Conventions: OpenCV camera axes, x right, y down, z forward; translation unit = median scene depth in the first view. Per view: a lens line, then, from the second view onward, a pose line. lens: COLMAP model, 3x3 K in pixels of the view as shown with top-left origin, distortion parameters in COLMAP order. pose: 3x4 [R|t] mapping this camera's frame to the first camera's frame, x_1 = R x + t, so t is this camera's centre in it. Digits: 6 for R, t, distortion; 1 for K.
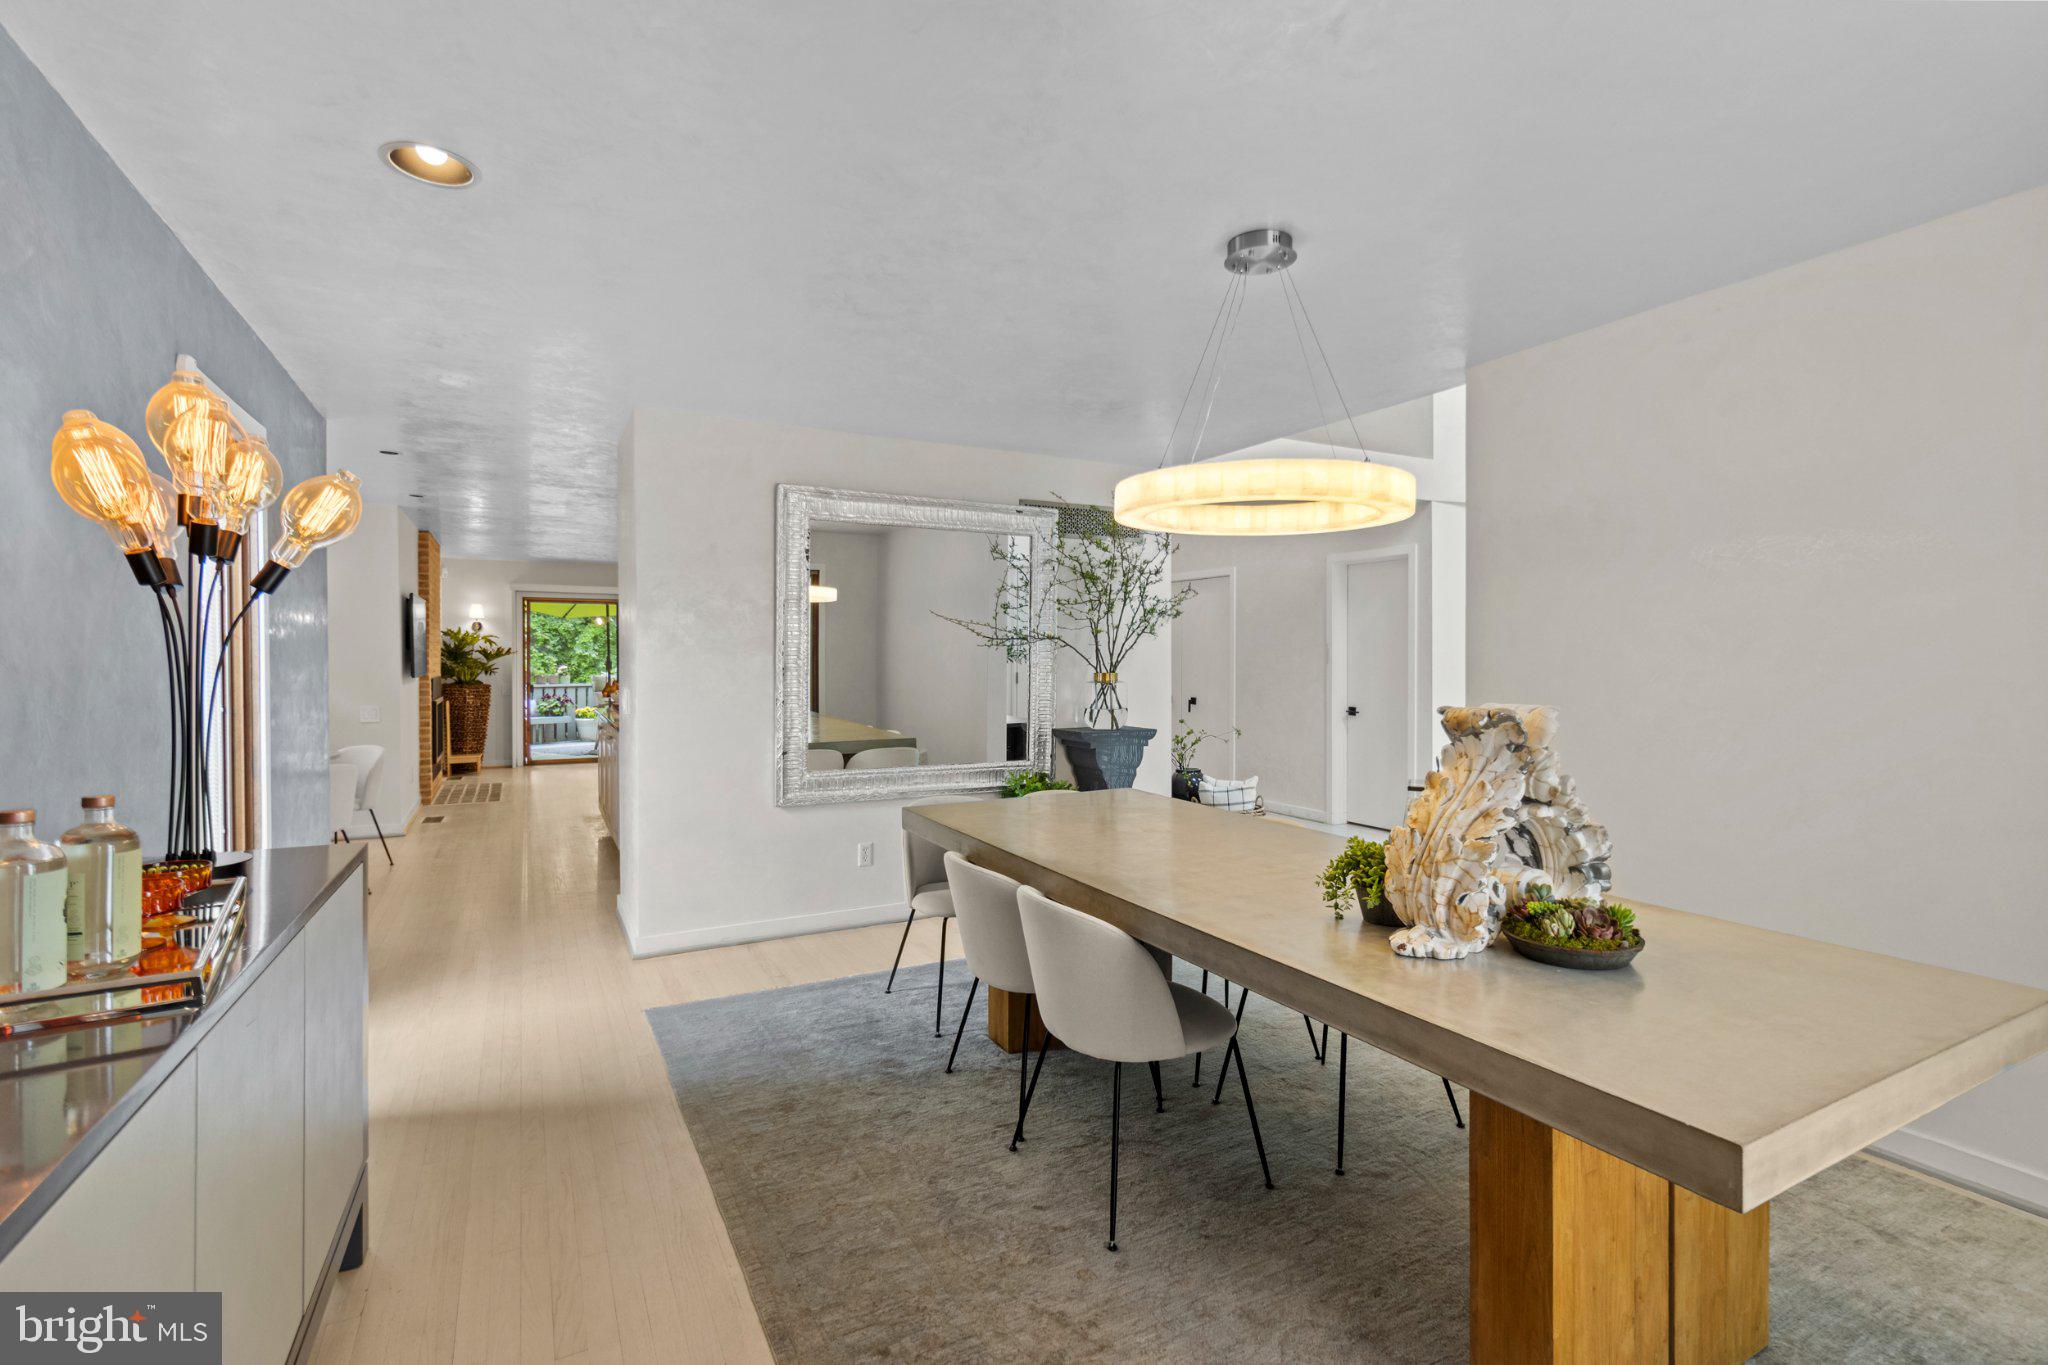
lens RADIAL K [[951.9, 0, 1020.7], [0, 951.9, 667.4], [0, 0, 1]] dist [0.002782, 0.000192]
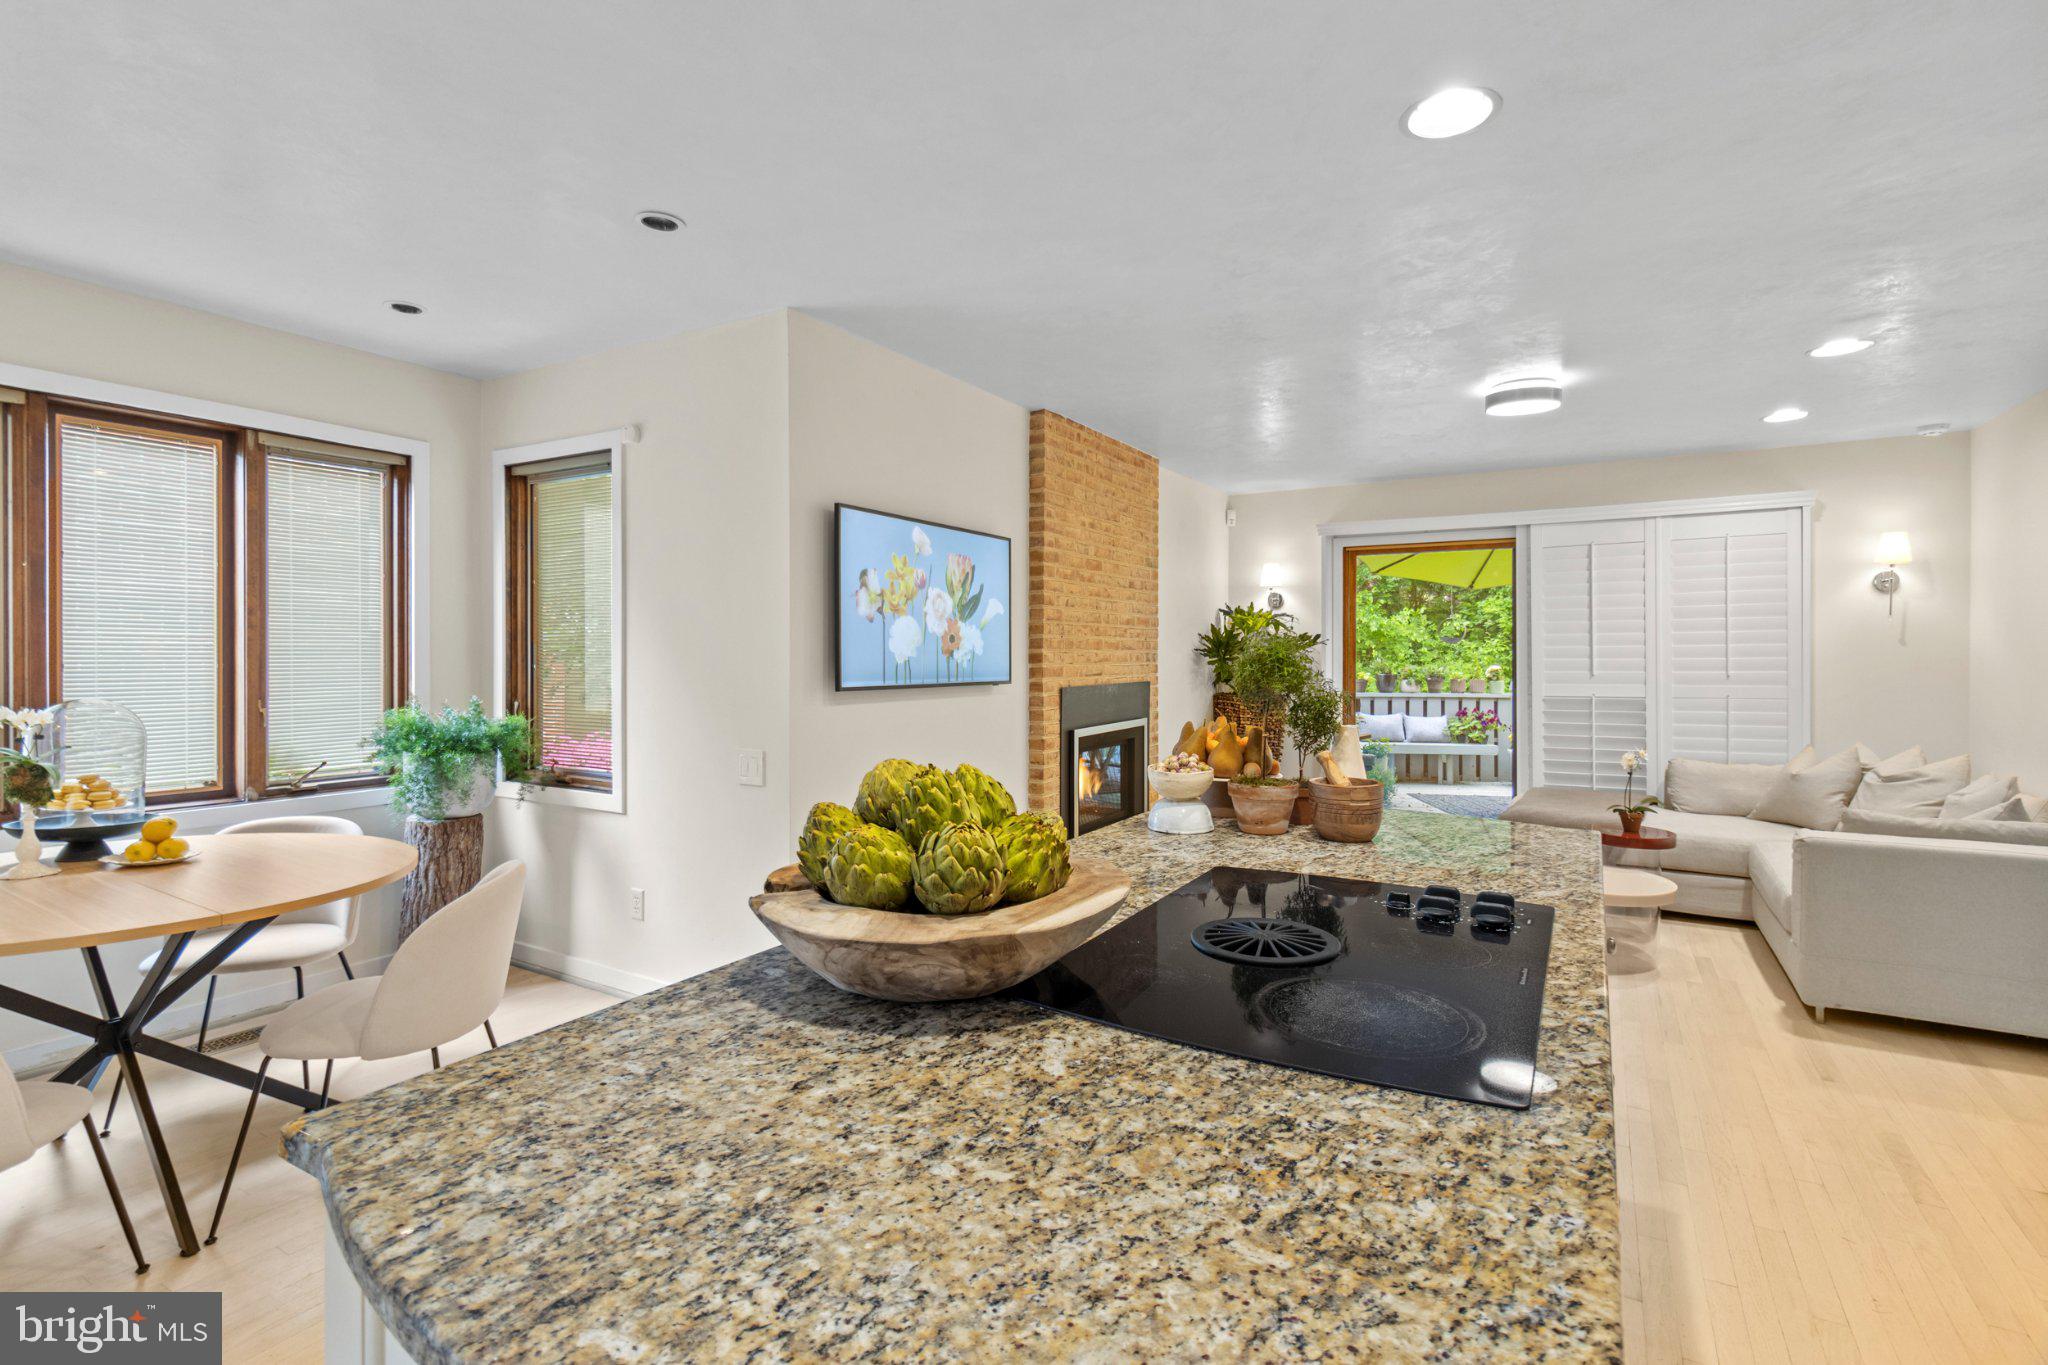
lens RADIAL K [[947.5, 0, 1030.2], [0, 947.5, 669.4], [0, 0, 1]] dist [0.002921, 0.000573]
pose [[0.526504, 0.013438, -0.850066, -0.138775], [-0.010029, 0.999904, 0.009595, -0.002883], [0.850114, 0.003474, 0.526588, 0.555767]]
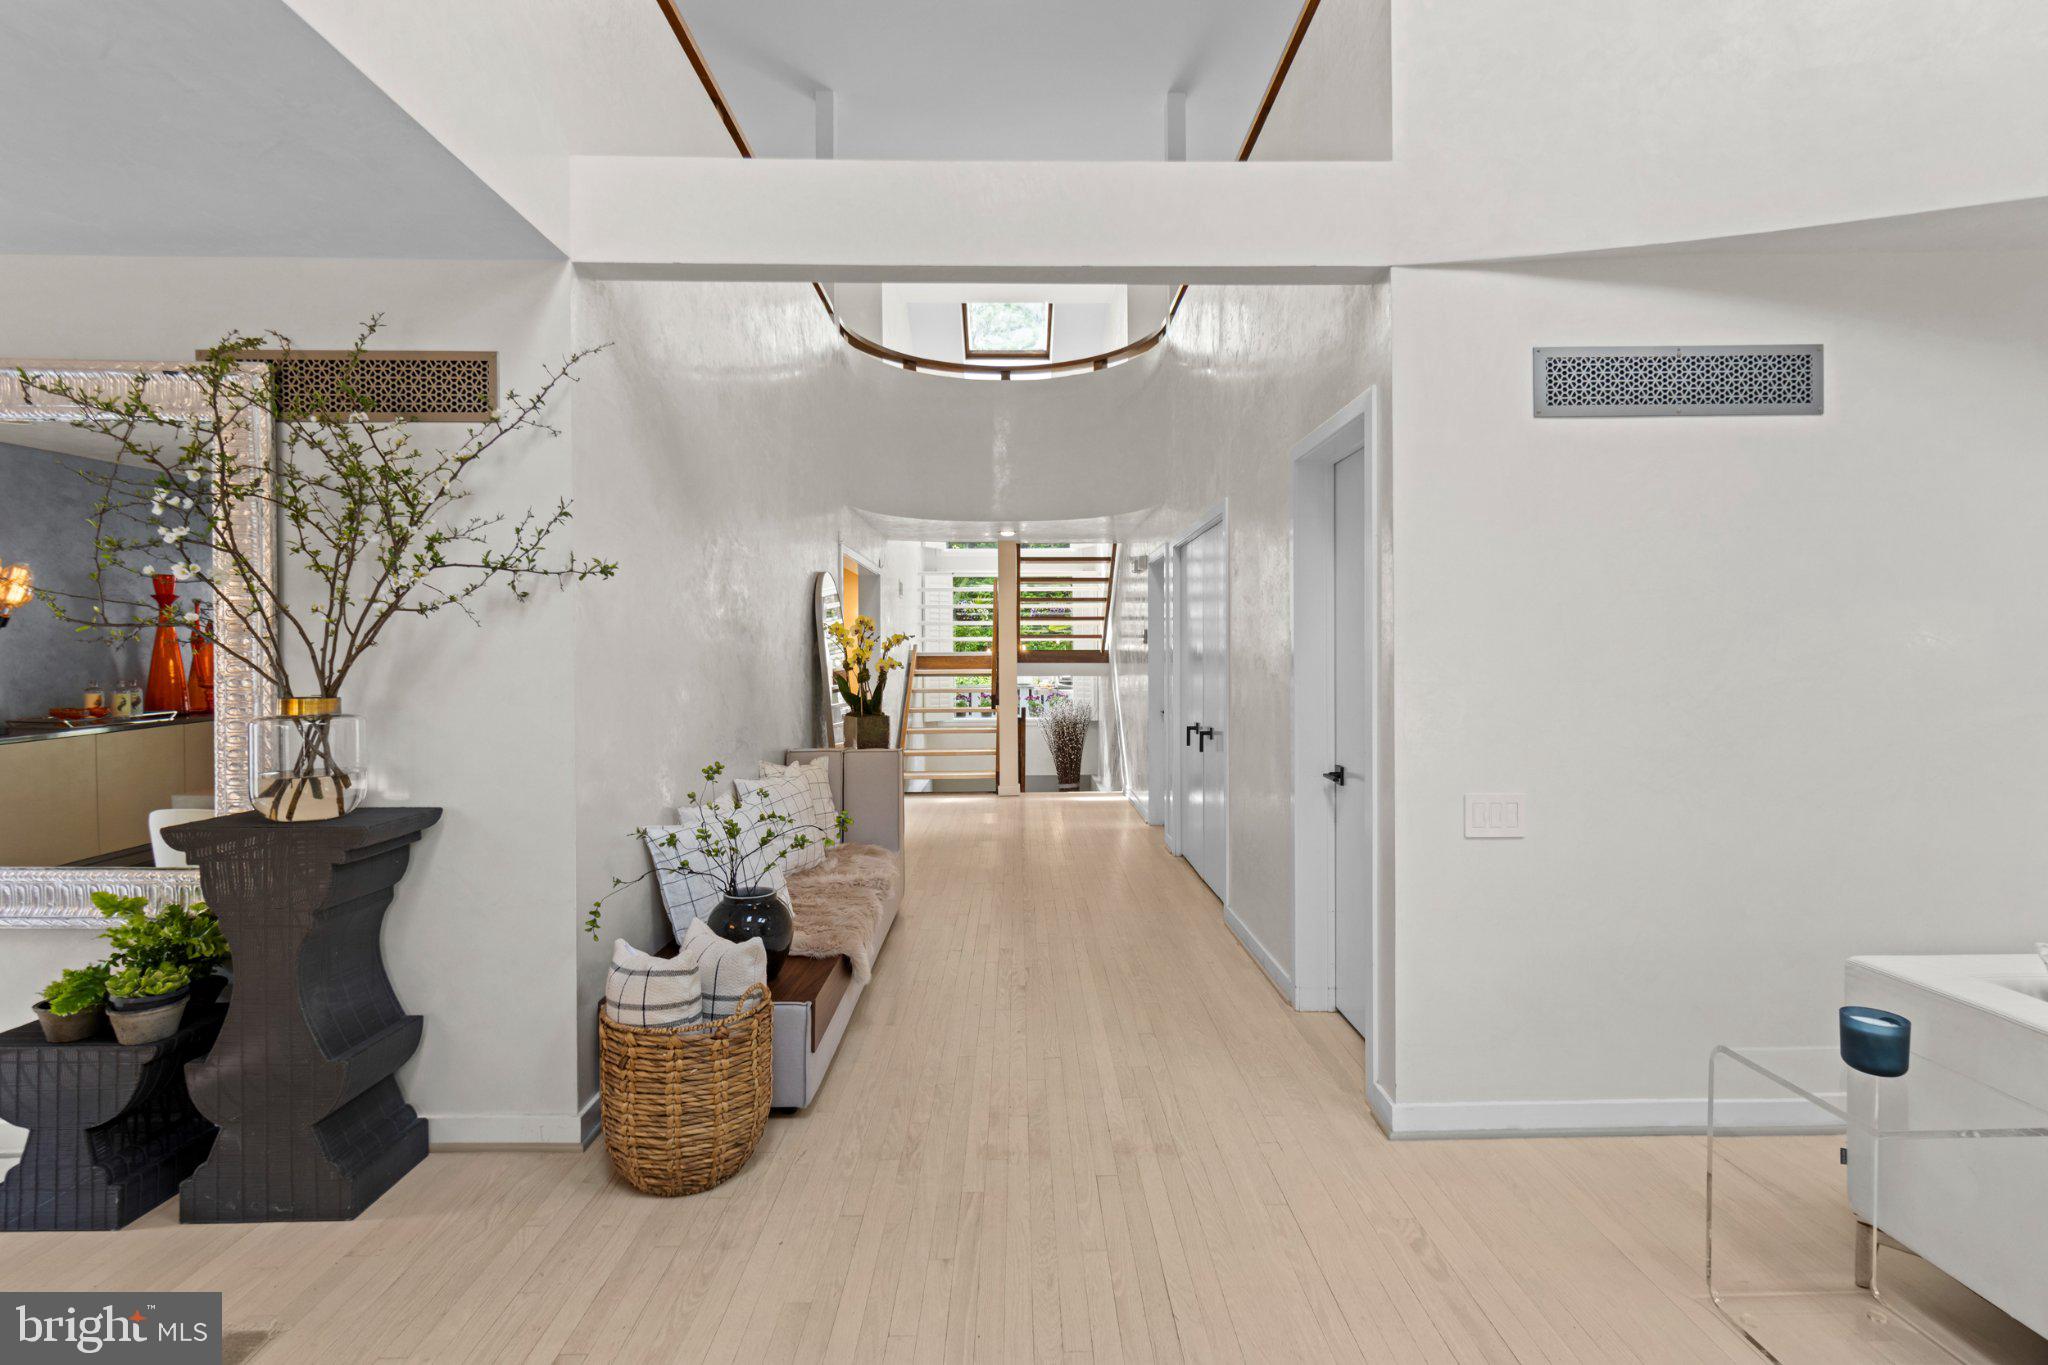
lens RADIAL K [[957.5, 0, 1029.4], [0, 957.5, 661.6], [0, 0, 1]] dist [0.003339, 0.000932]
pose [[0.891553, -0.006822, -0.452865, 0.292352], [0.002746, 0.999950, -0.009658, -0.003832], [0.452908, 0.007367, 0.891527, 0.353015]]
